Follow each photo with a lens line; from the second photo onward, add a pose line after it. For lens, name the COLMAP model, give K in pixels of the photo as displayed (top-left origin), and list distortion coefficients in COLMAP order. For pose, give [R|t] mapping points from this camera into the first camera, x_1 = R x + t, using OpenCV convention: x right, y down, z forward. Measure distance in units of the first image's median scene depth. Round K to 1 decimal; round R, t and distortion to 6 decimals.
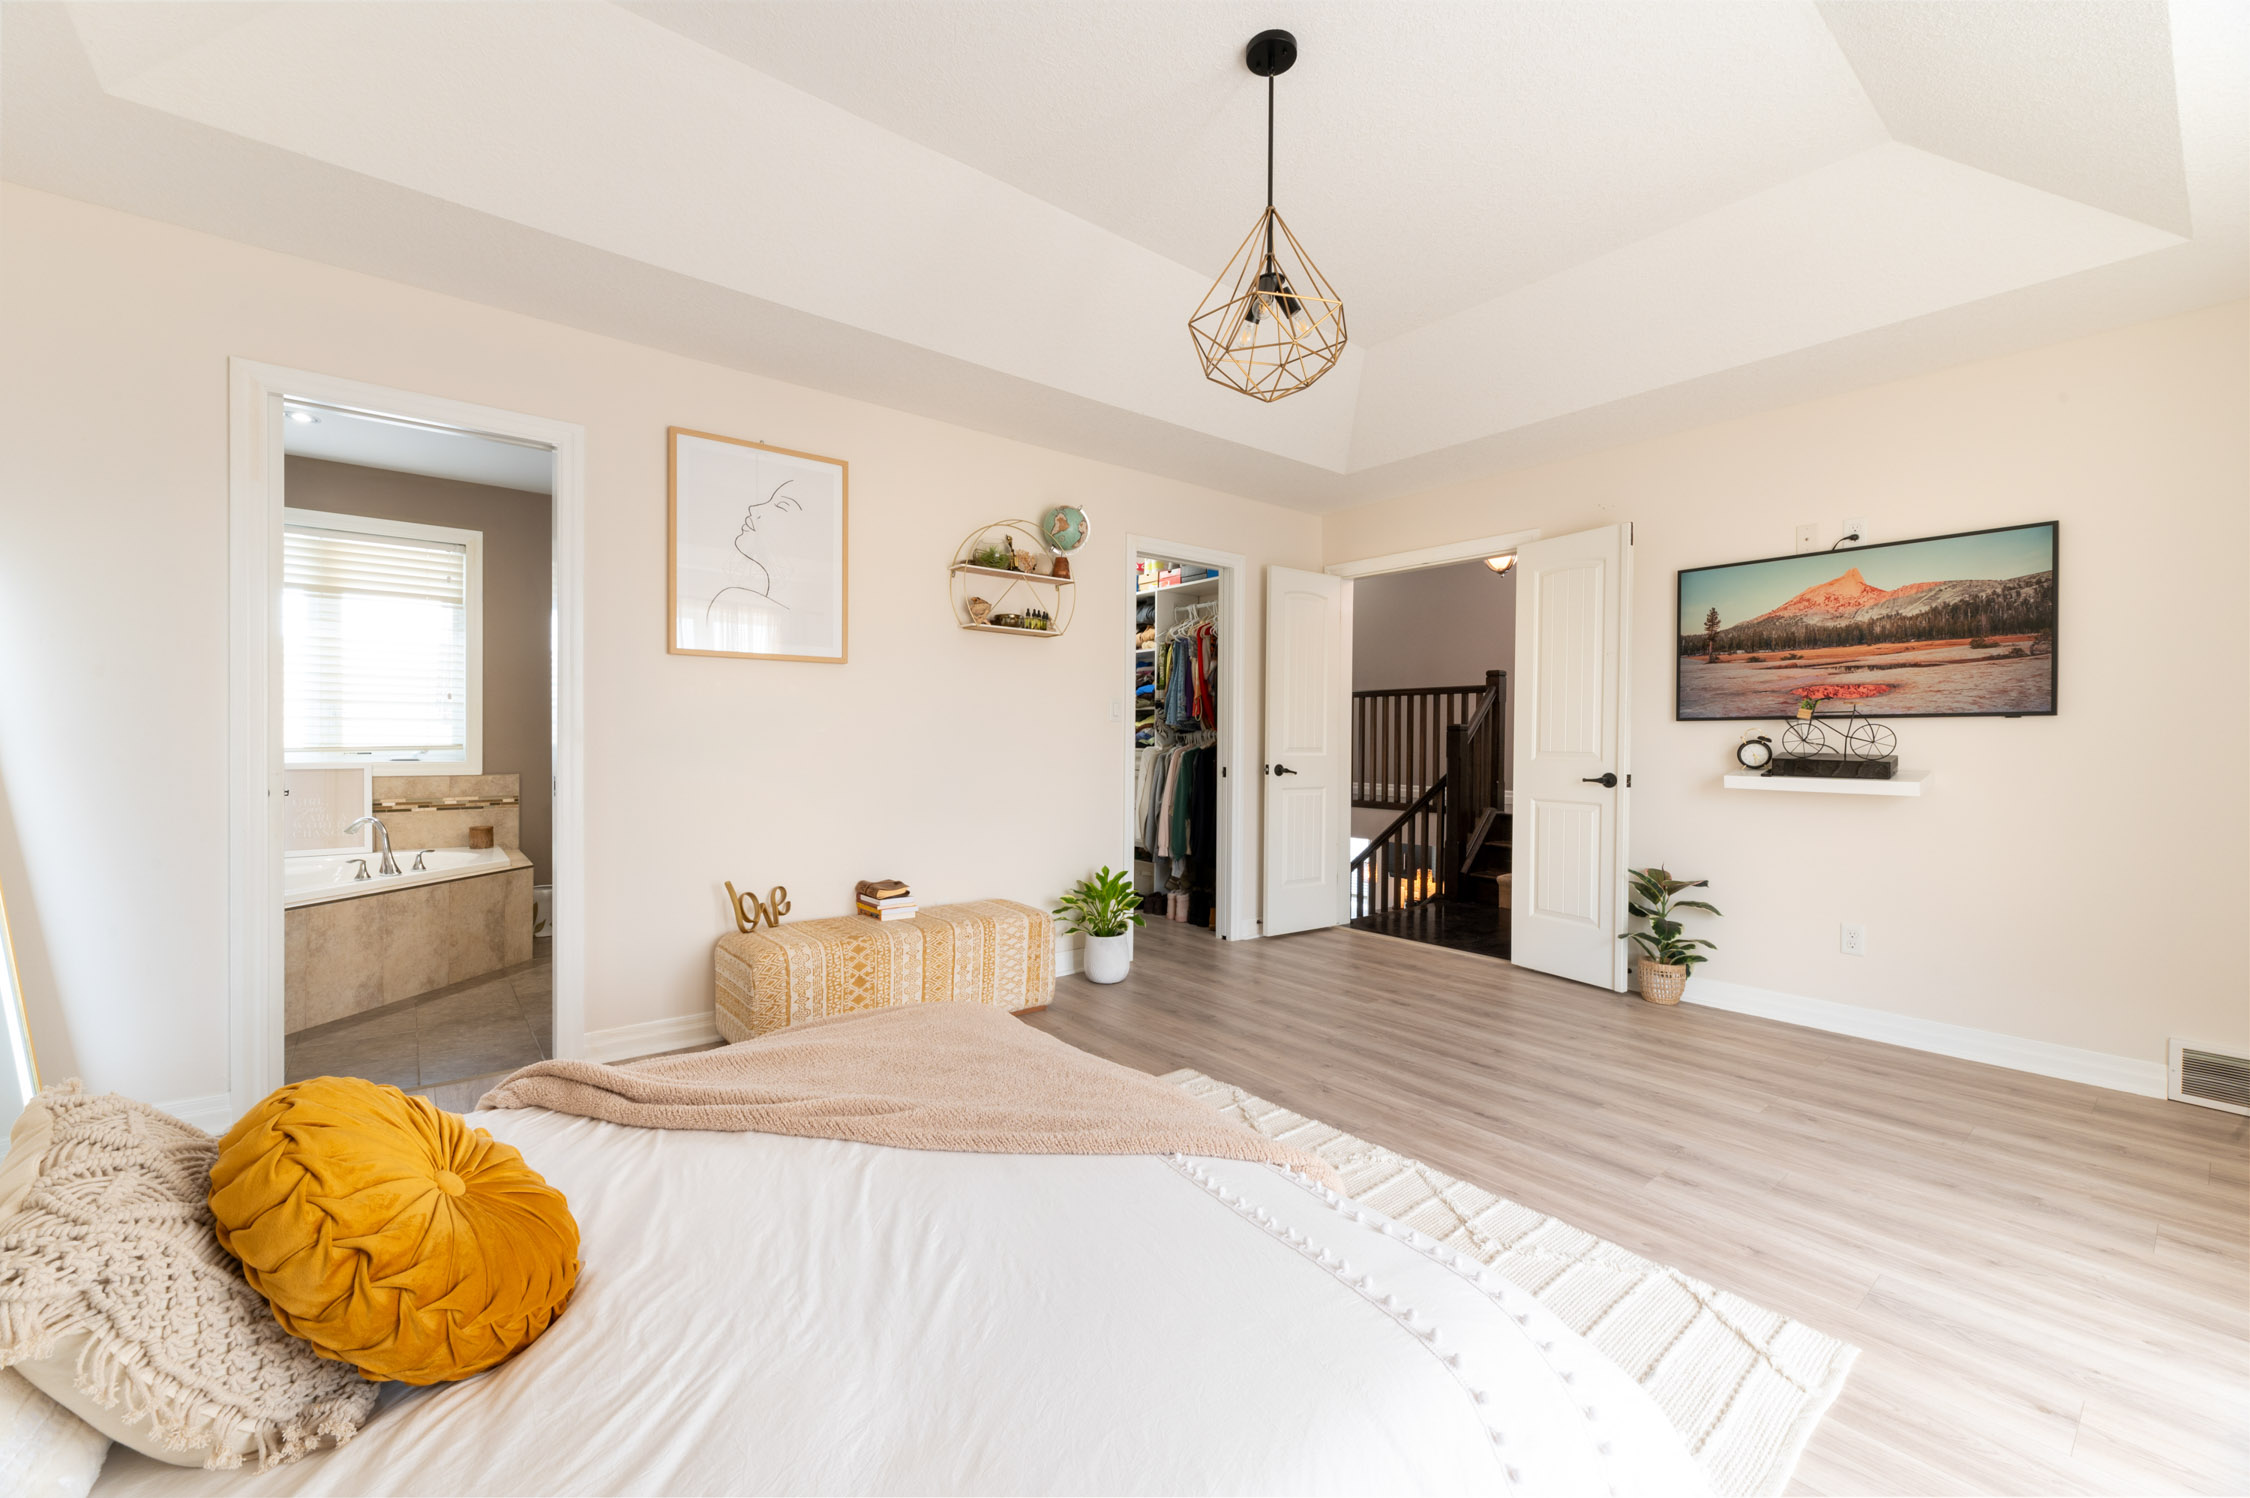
lens RADIAL K [[907.7, 0, 1120.0], [0, 907.7, 737.0], [0, 0, 1]] dist [-0.002961, -0.000234]
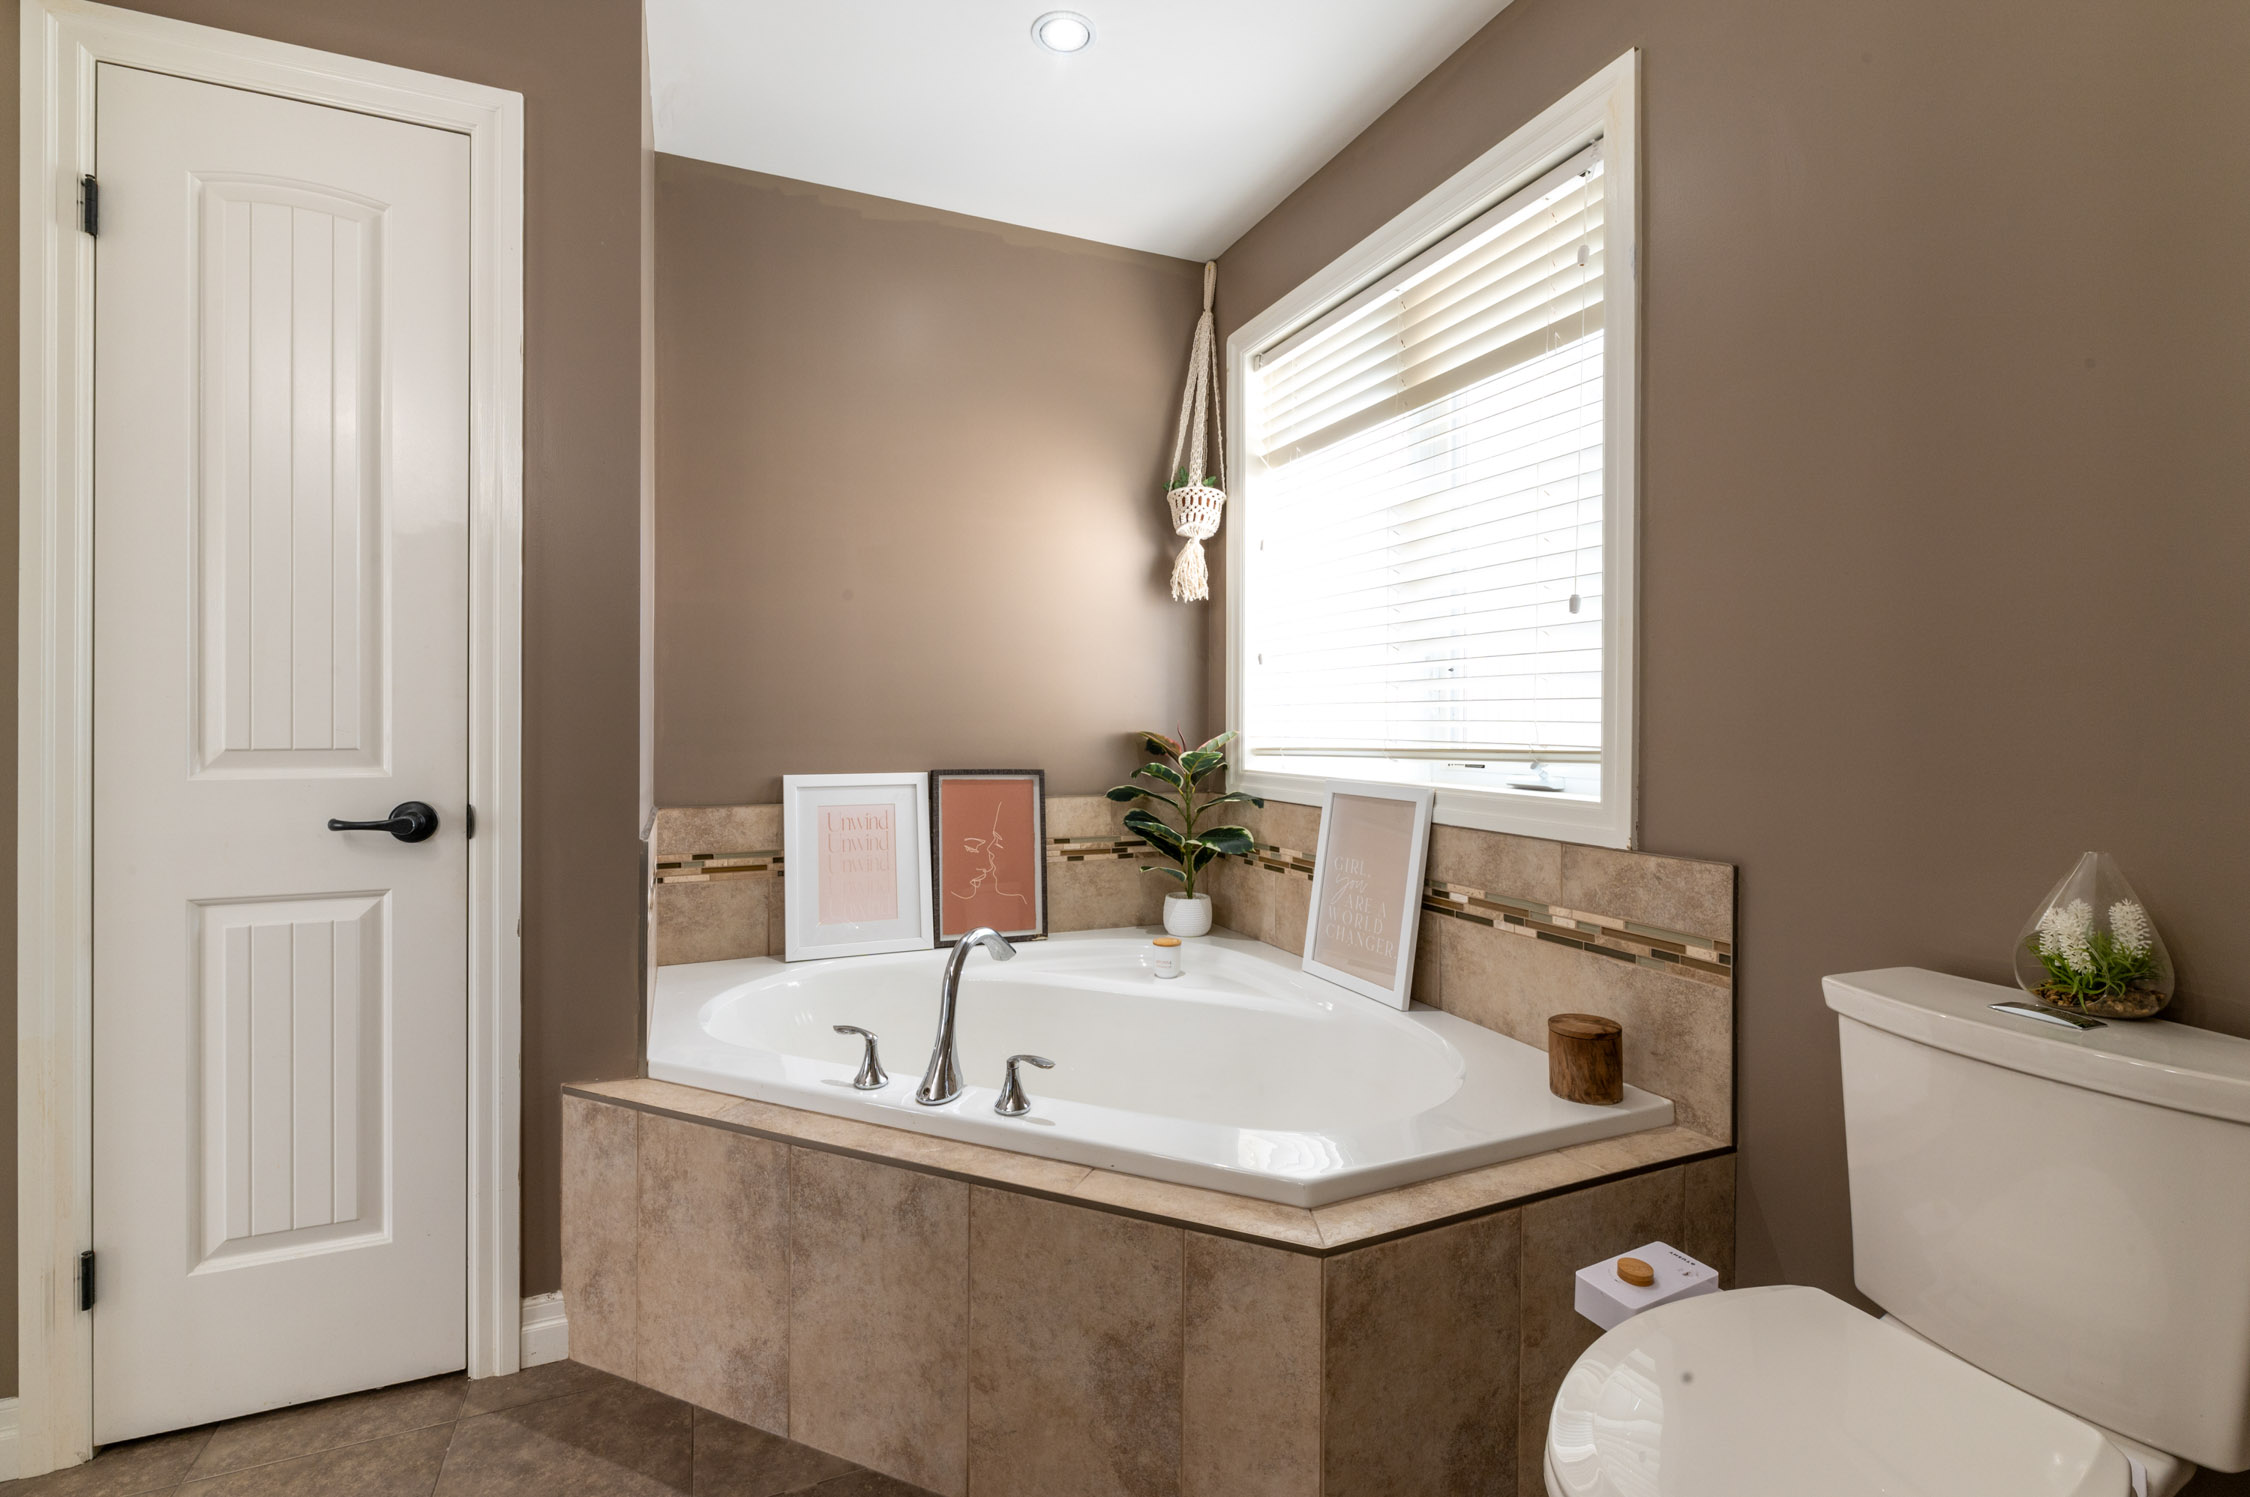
lens RADIAL K [[965.5, 0, 1116.0], [0, 965.5, 730.4], [0, 0, 1]] dist [-0.007251, 0.000124]
pose [[-0.268433, -0.002742, -0.963295, -0.499907], [-0.004216, 0.999990, -0.001672, 0.003888], [0.963289, 0.003612, -0.268442, 1.324587]]
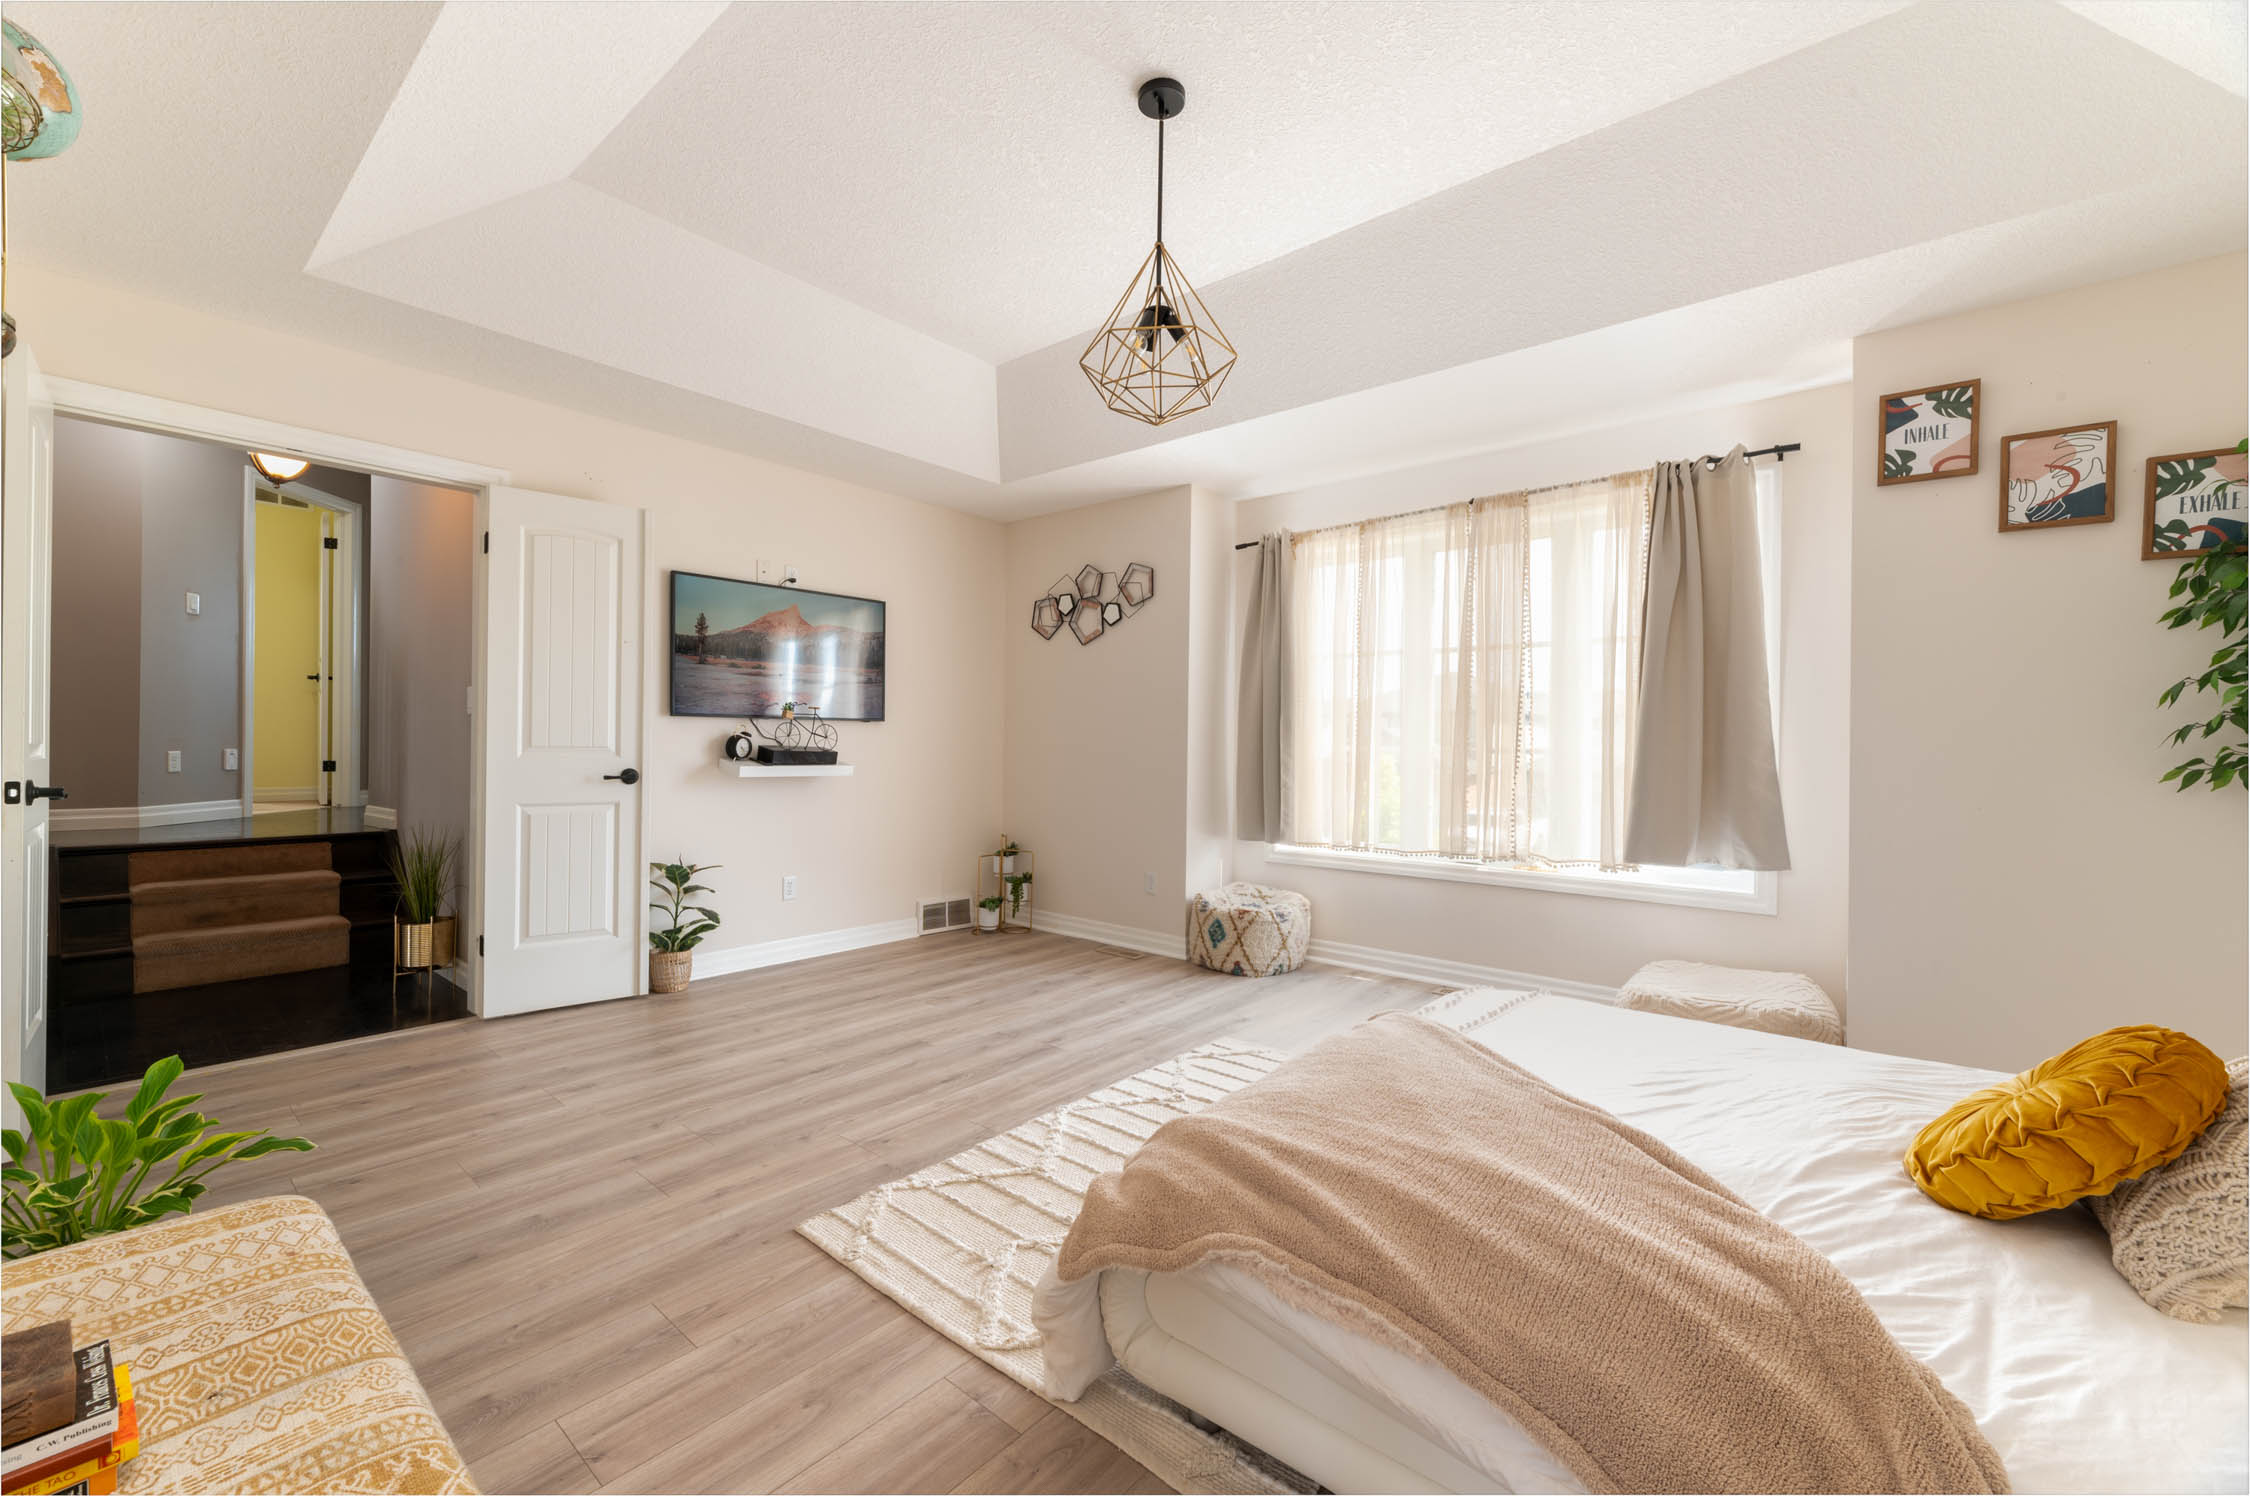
lens RADIAL K [[899.9, 0, 1099.5], [0, 899.9, 739.2], [0, 0, 1]] dist [-0.009149, -0.000536]
pose [[-0.182247, -0.002497, 0.983250, -0.545343], [-0.010949, 0.999940, 0.000510, 0.003086], [-0.983192, -0.010673, -0.182264, 0.801819]]
